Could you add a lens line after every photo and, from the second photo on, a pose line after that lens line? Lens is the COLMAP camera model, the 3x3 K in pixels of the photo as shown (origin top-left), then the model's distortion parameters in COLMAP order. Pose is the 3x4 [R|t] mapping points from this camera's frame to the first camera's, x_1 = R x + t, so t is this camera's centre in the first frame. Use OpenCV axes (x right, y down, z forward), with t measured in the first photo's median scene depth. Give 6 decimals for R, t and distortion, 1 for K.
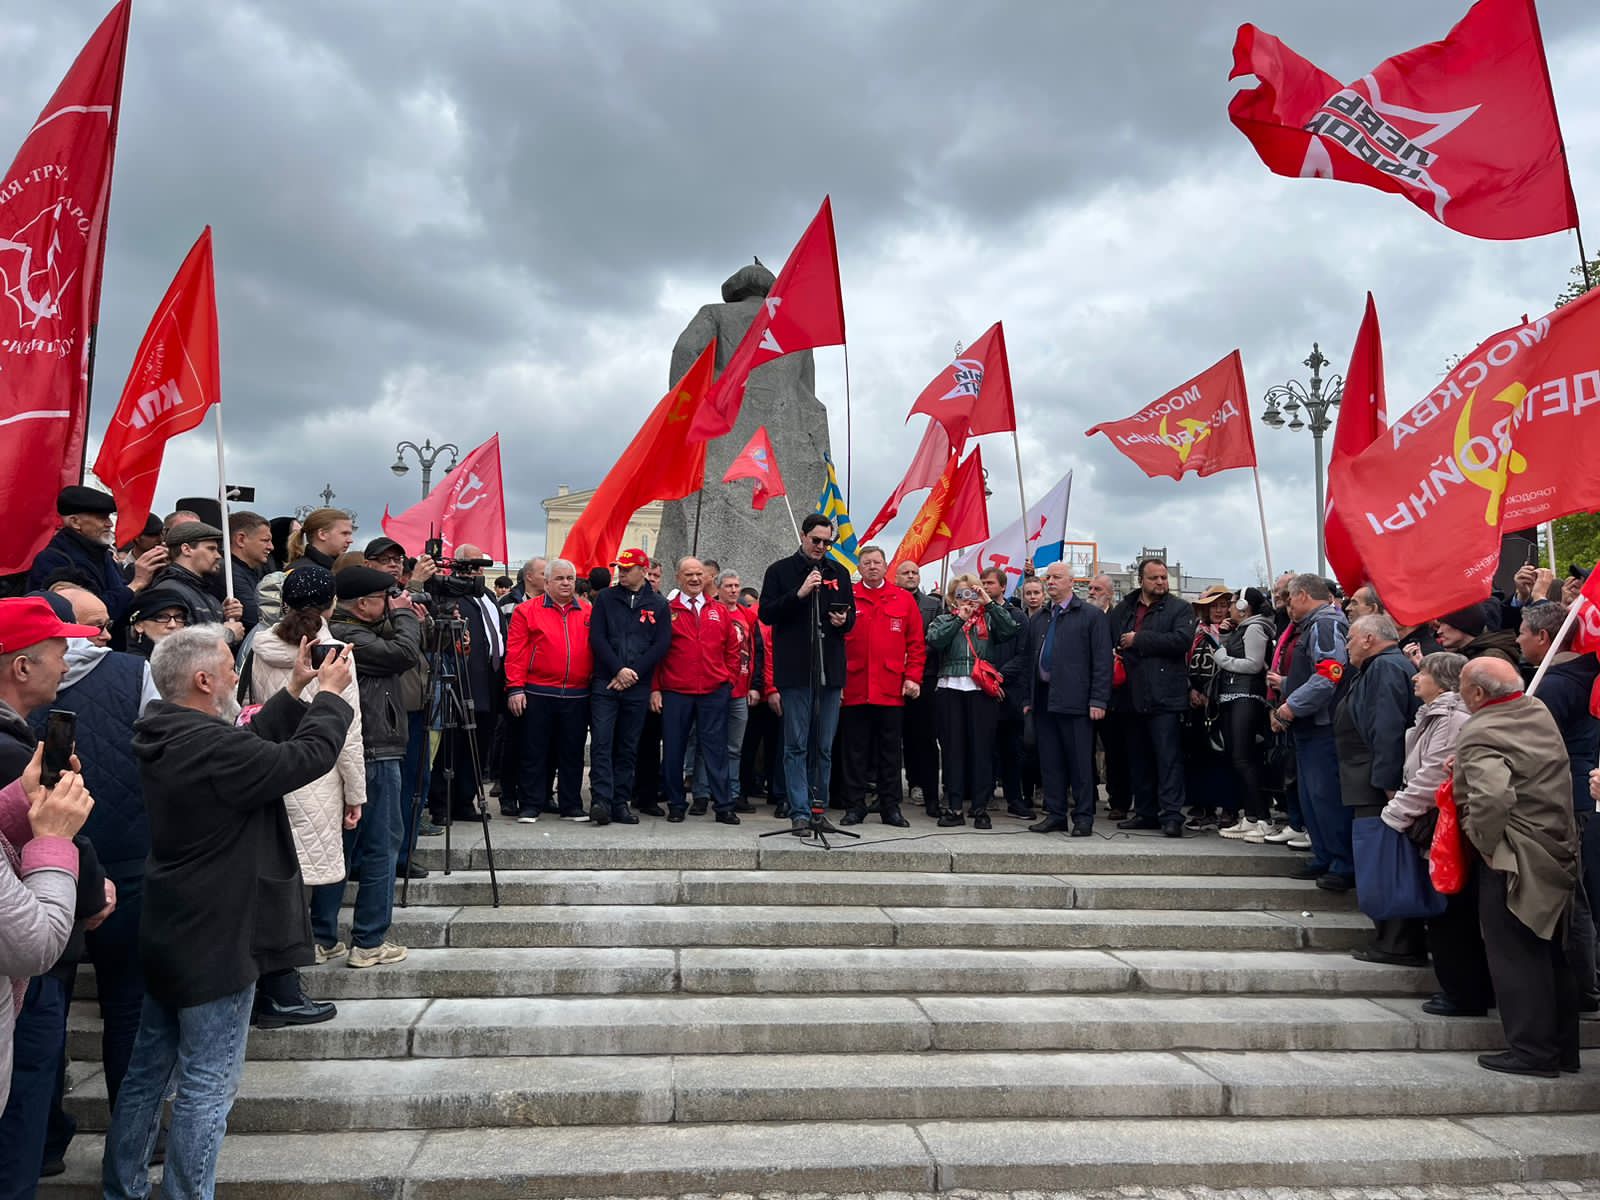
lens RADIAL K [[1207.1, 0, 804.2], [0, 1207.1, 574.7], [0, 0, 1]] dist [0.059536, -0.060332]
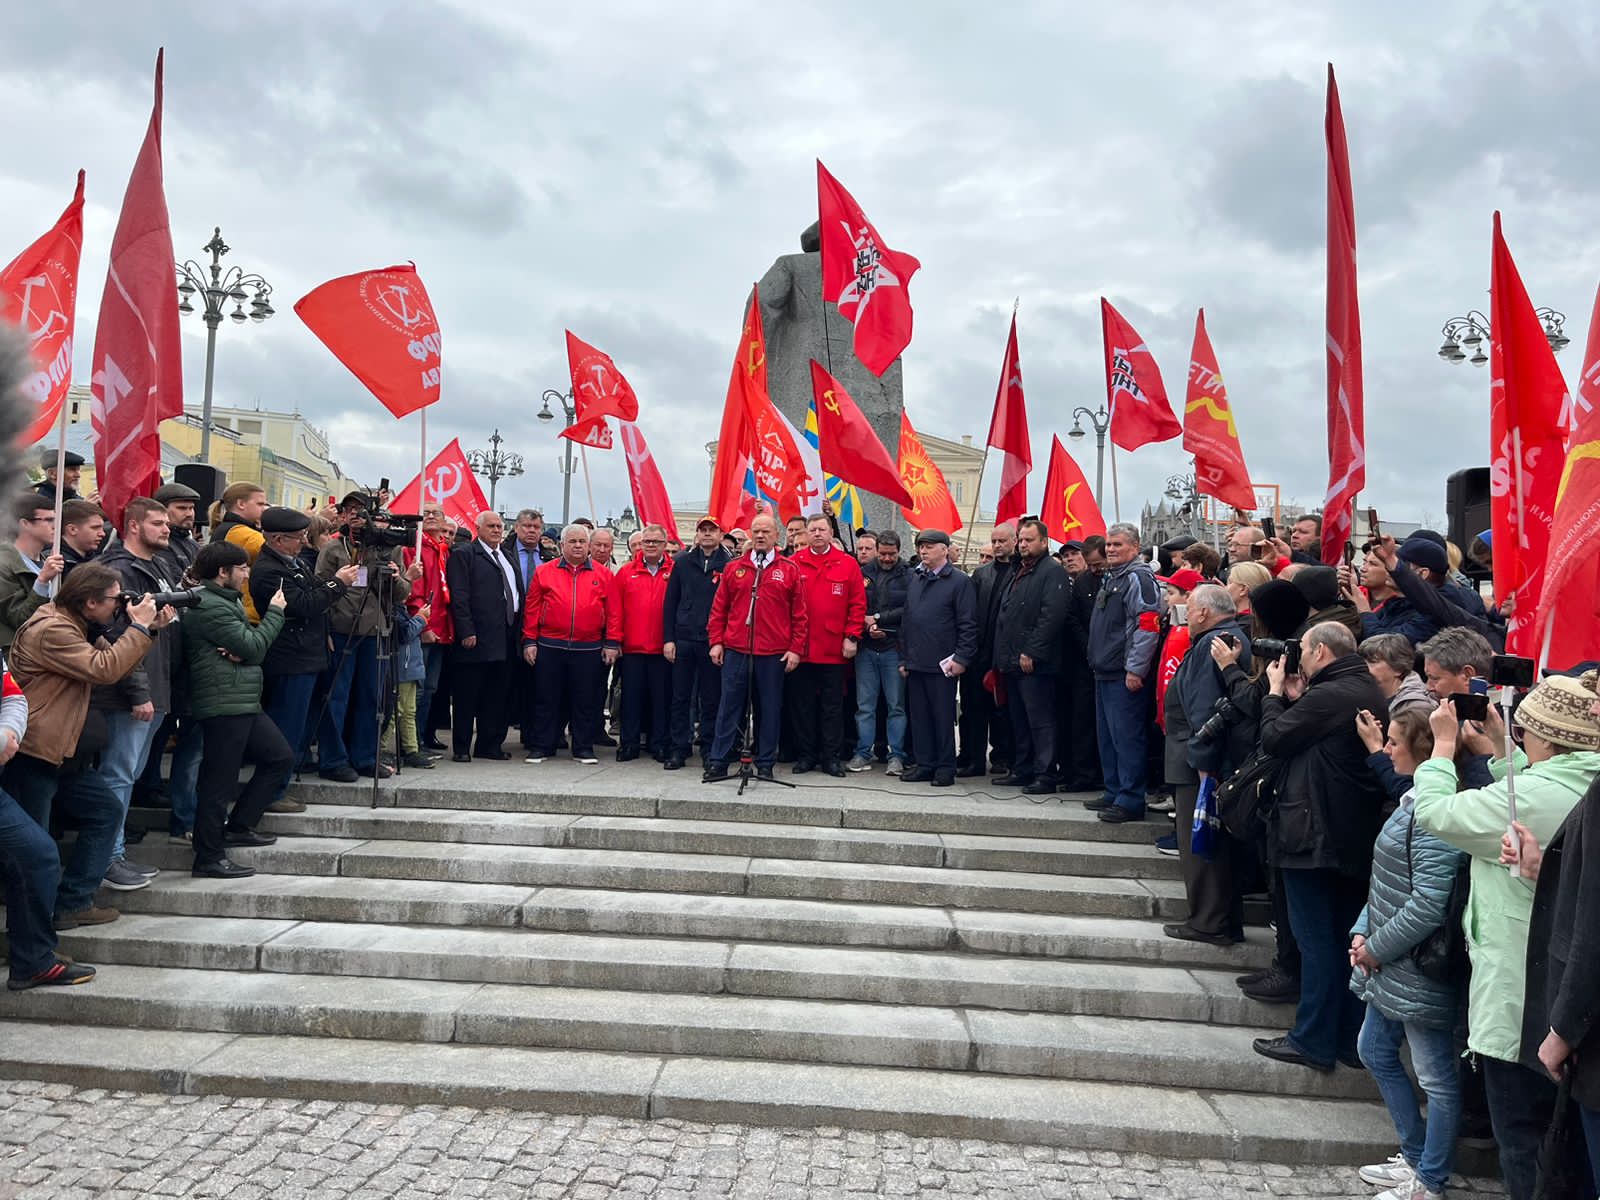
lens RADIAL K [[1207.1, 0, 790.1], [0, 1207.1, 580.8], [0, 0, 1]] dist [0.059536, -0.060332]
pose [[0.988391, 0.012633, -0.151407, 0.285471], [-0.004508, 0.998537, 0.053887, -0.026702], [0.151866, -0.052579, 0.987002, -0.025354]]
